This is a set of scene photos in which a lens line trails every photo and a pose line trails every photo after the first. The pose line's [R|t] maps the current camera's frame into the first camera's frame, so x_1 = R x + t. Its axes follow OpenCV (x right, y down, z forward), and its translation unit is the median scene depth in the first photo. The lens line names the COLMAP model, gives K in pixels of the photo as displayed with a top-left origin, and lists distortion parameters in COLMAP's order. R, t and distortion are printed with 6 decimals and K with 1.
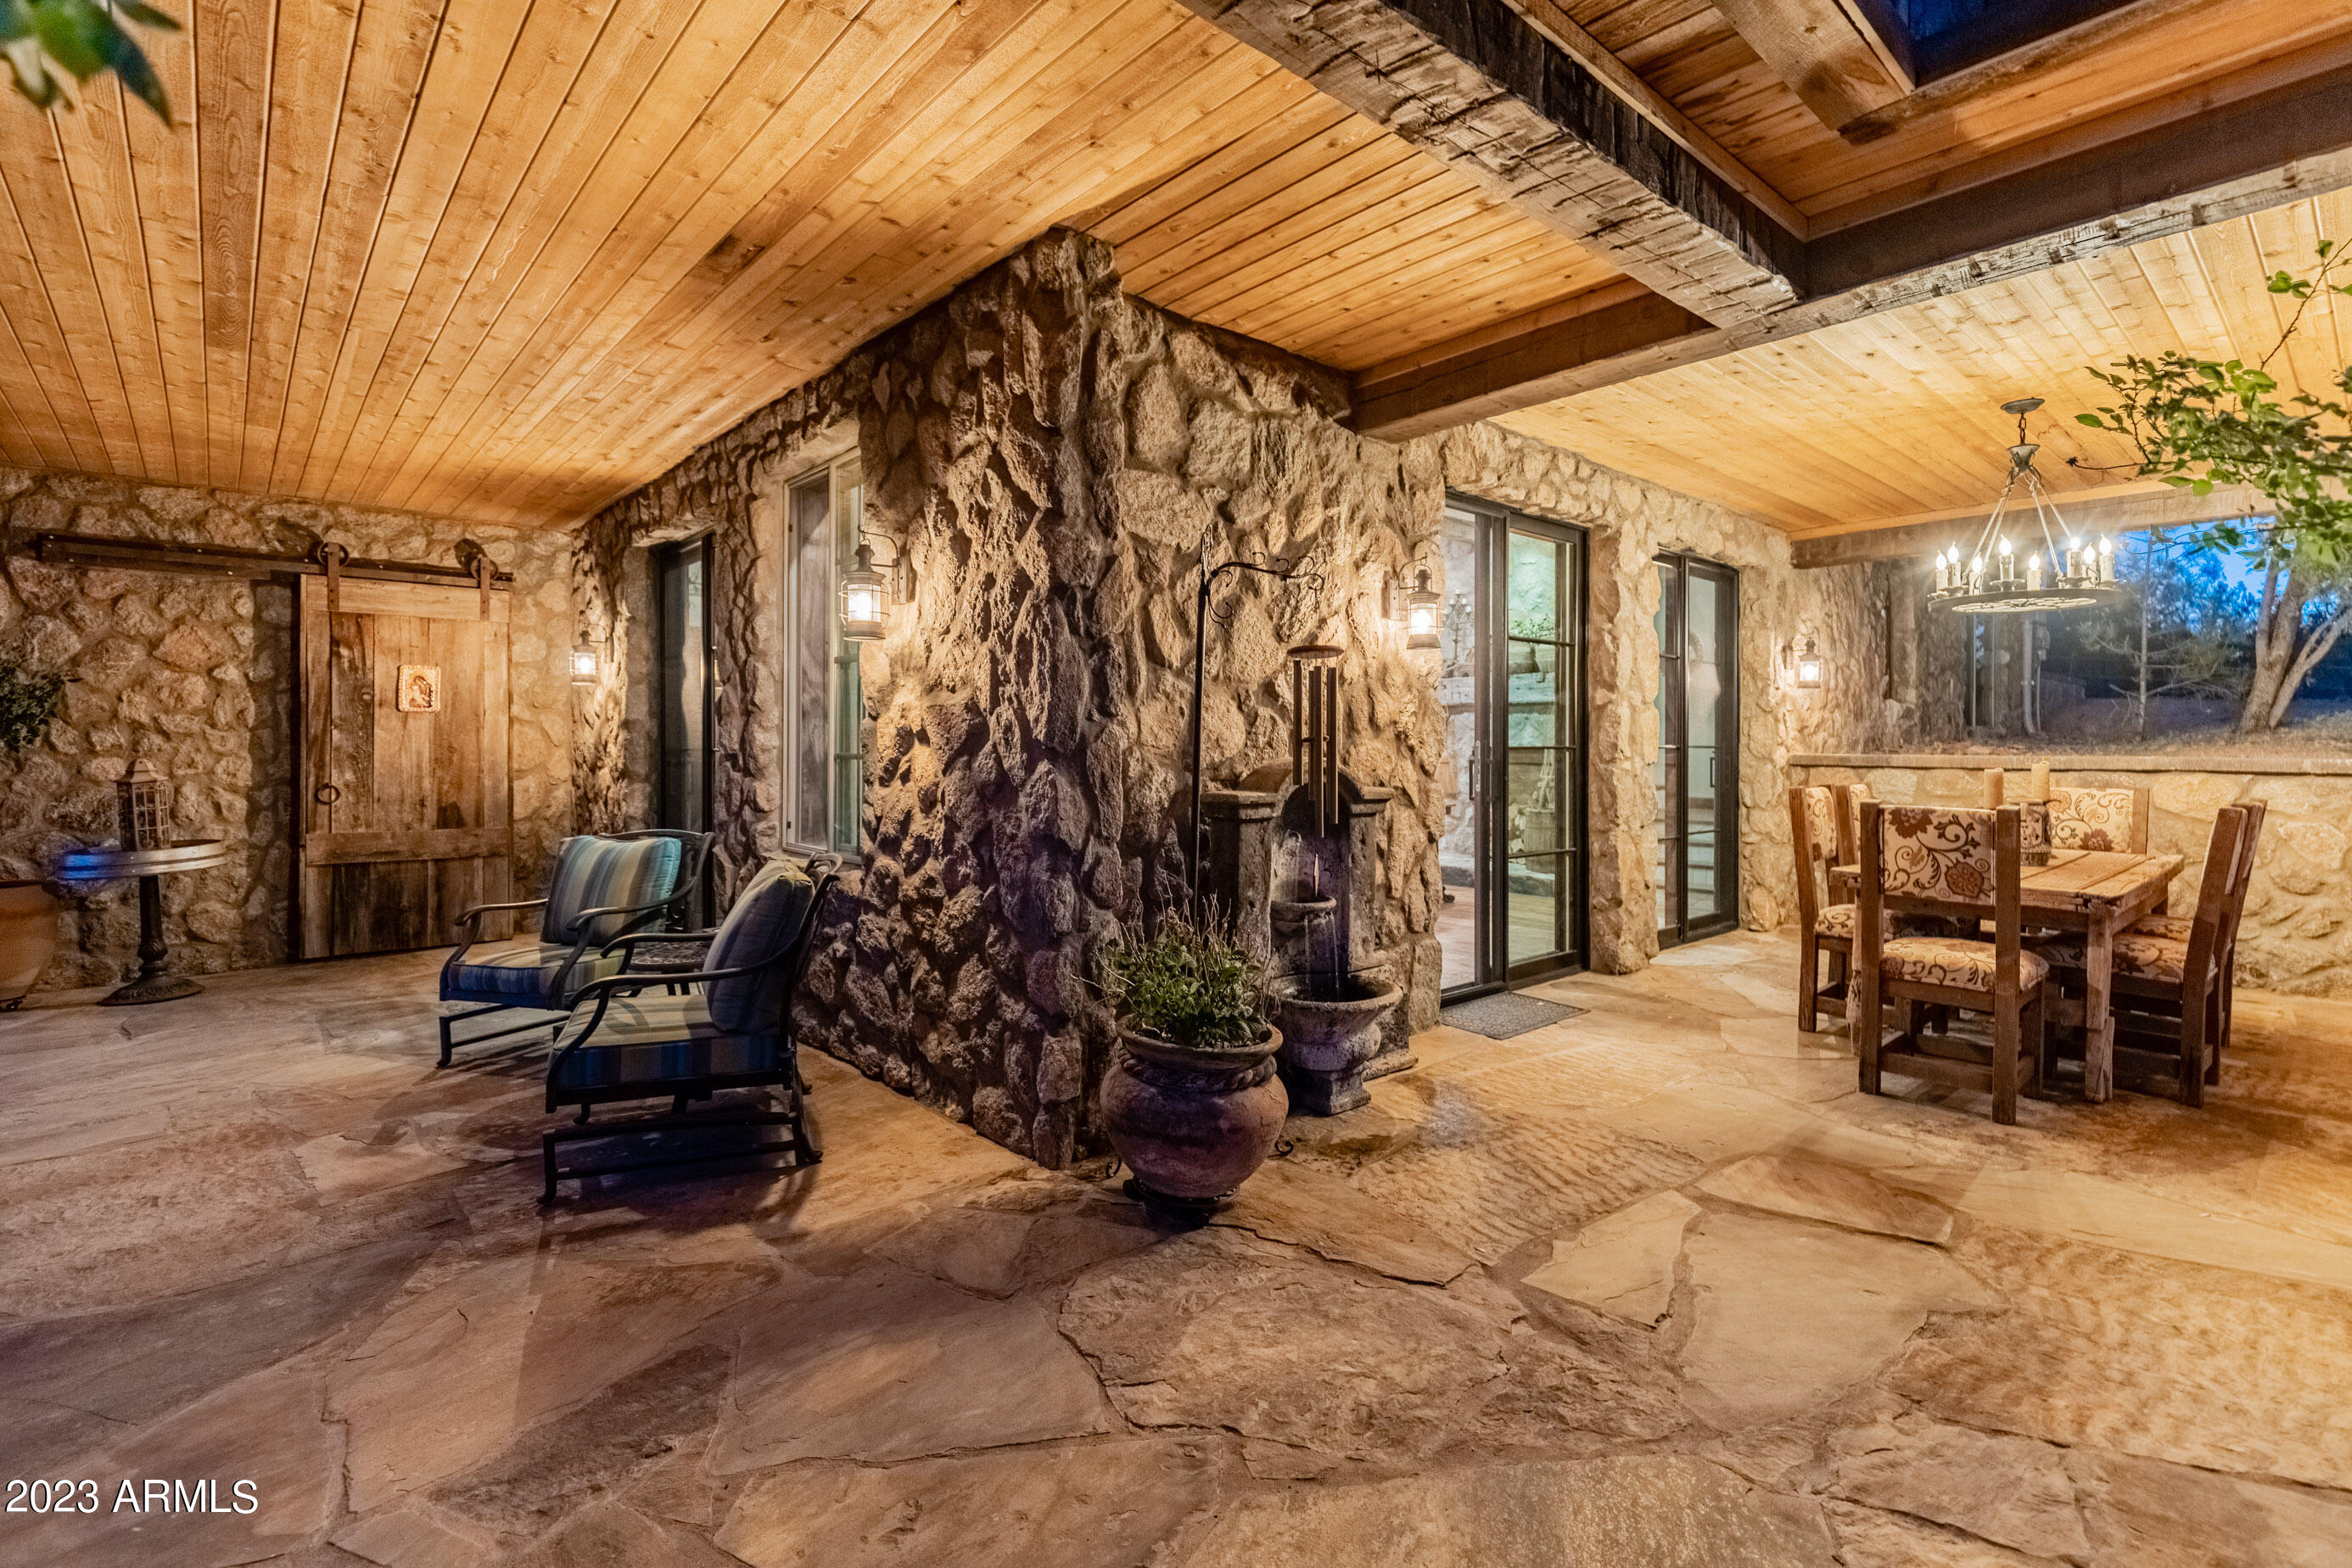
lens RADIAL K [[1075.0, 0, 1181.3], [0, 1075.0, 766.8], [0, 0, 1]] dist [0.000352, -0.000278]
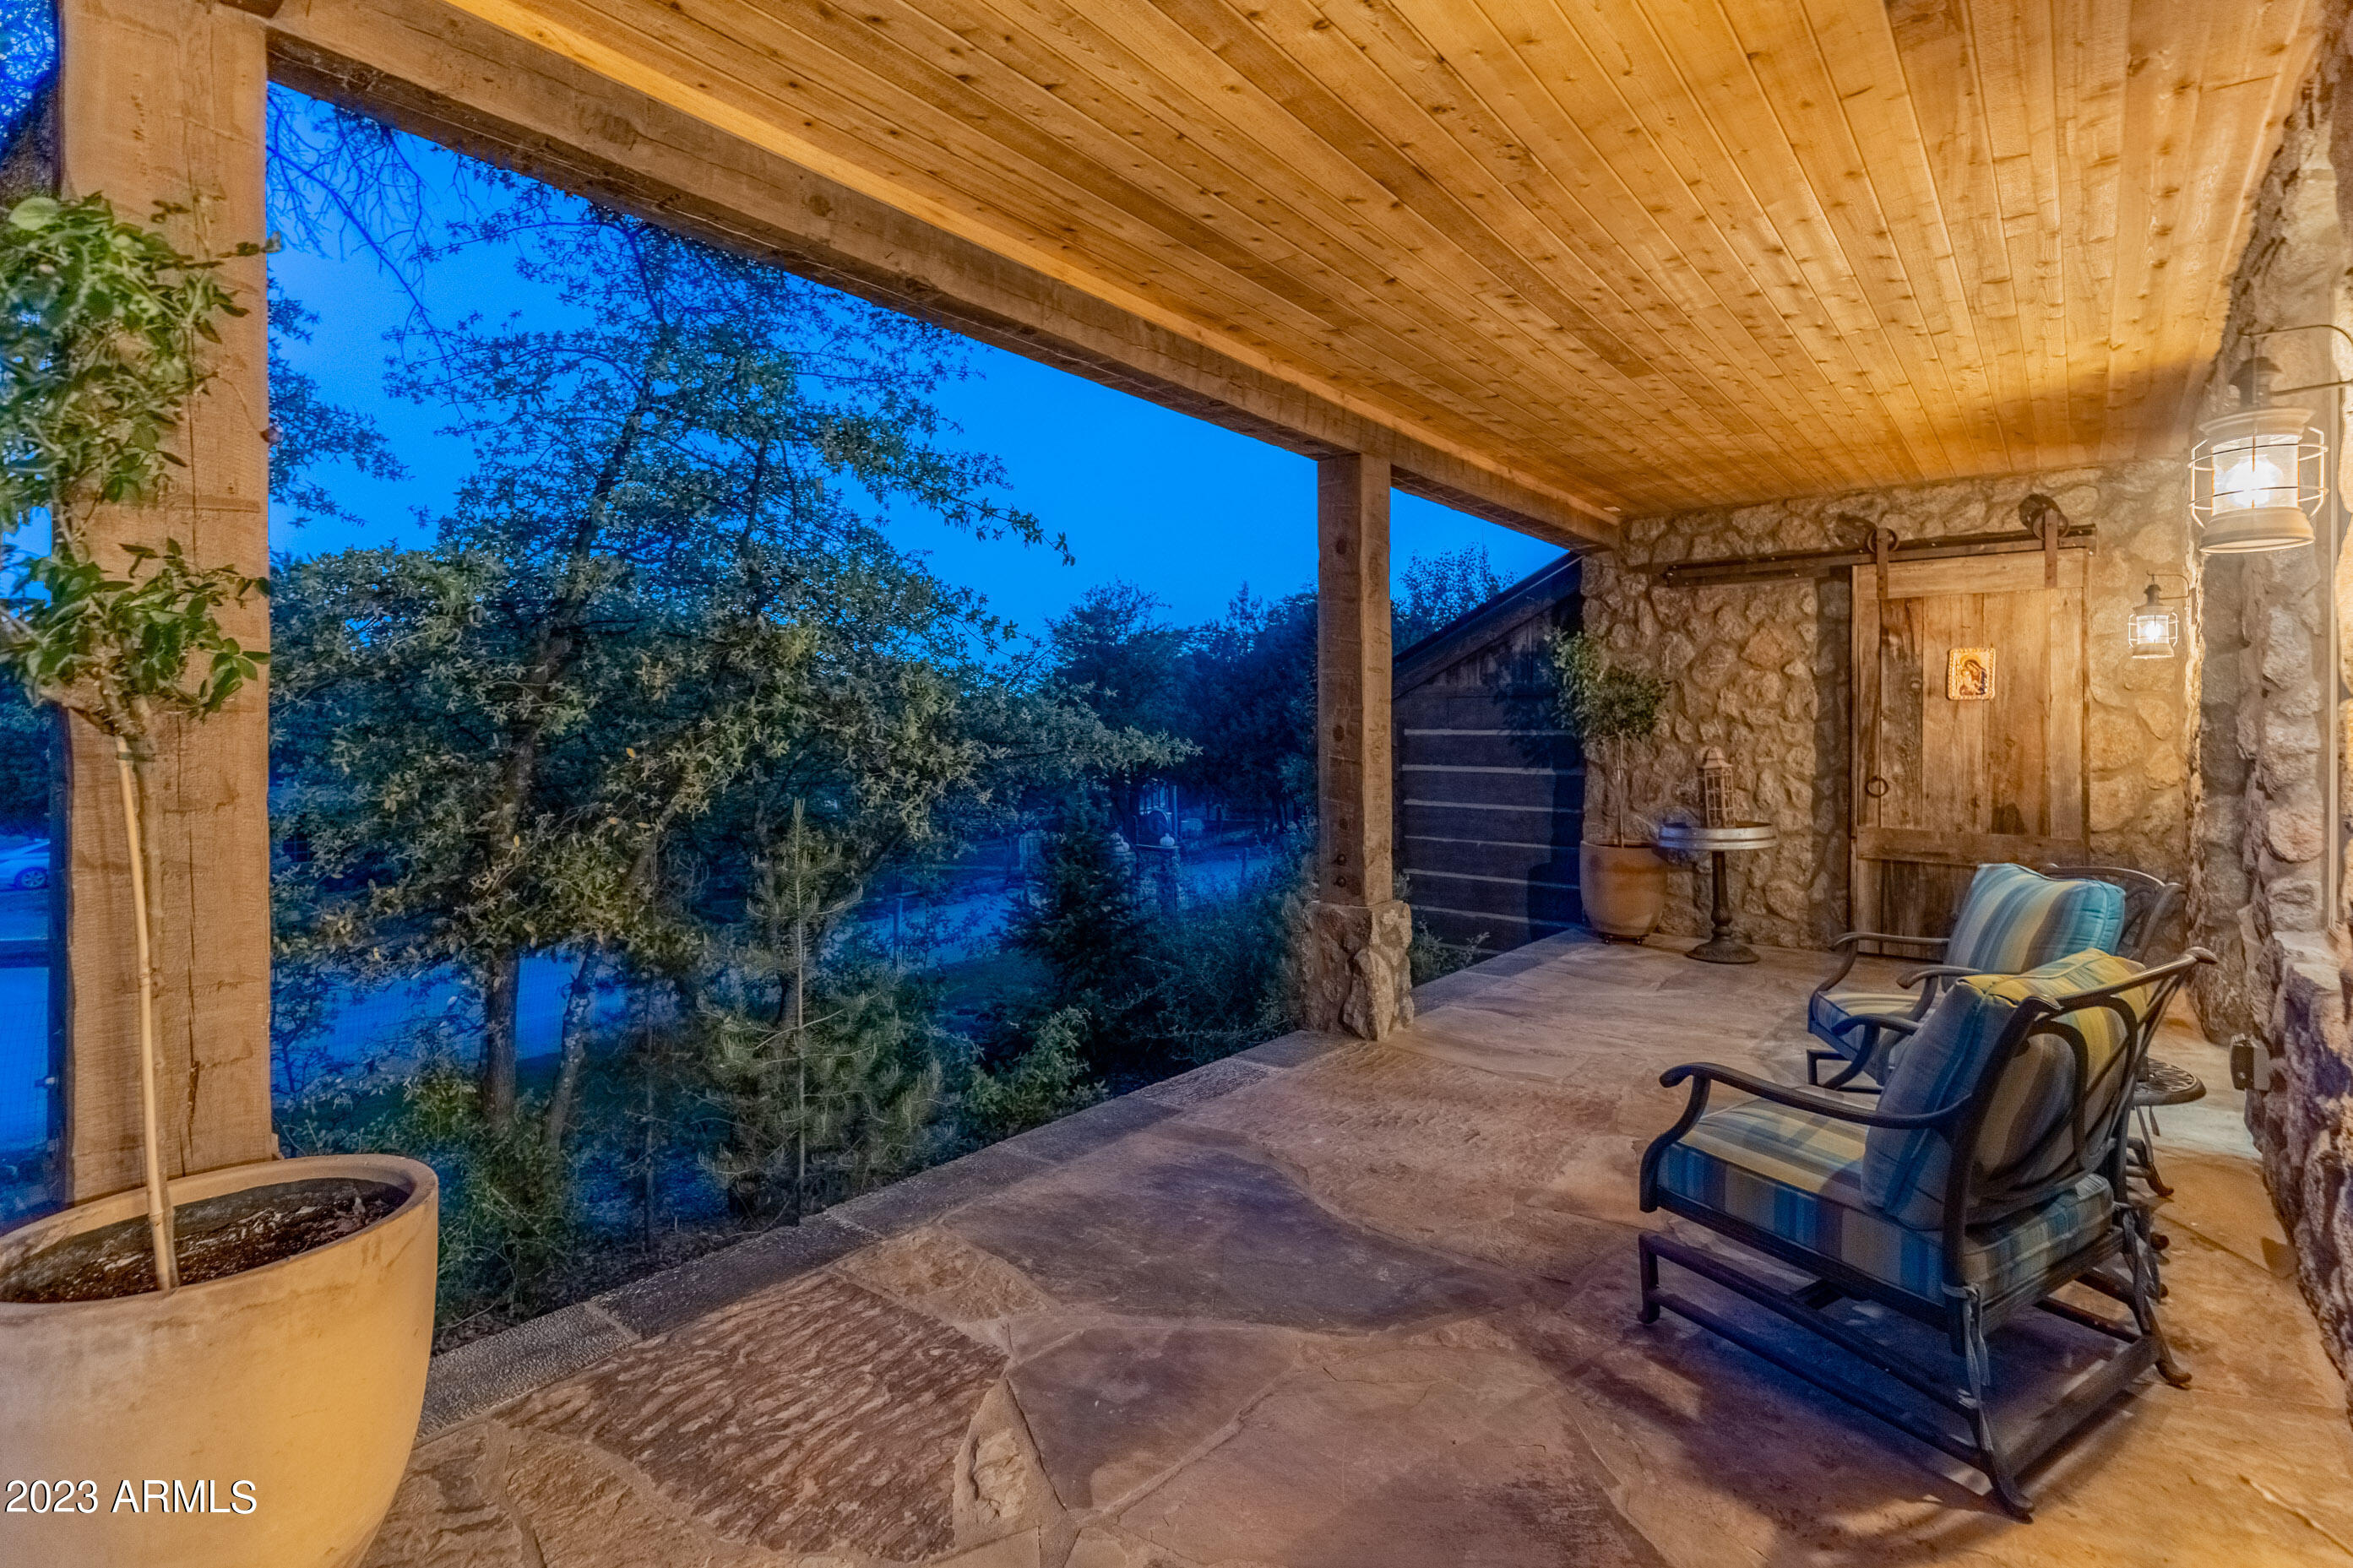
lens RADIAL K [[1075.3, 0, 1224.8], [0, 1075.3, 726.2], [0, 0, 1]] dist [0.000352, -0.000278]
pose [[0.172361, -0.001516, -0.985033, 0.067123], [-0.020813, 0.999770, -0.005180, -0.012583], [0.984814, 0.021394, 0.172290, 0.252749]]
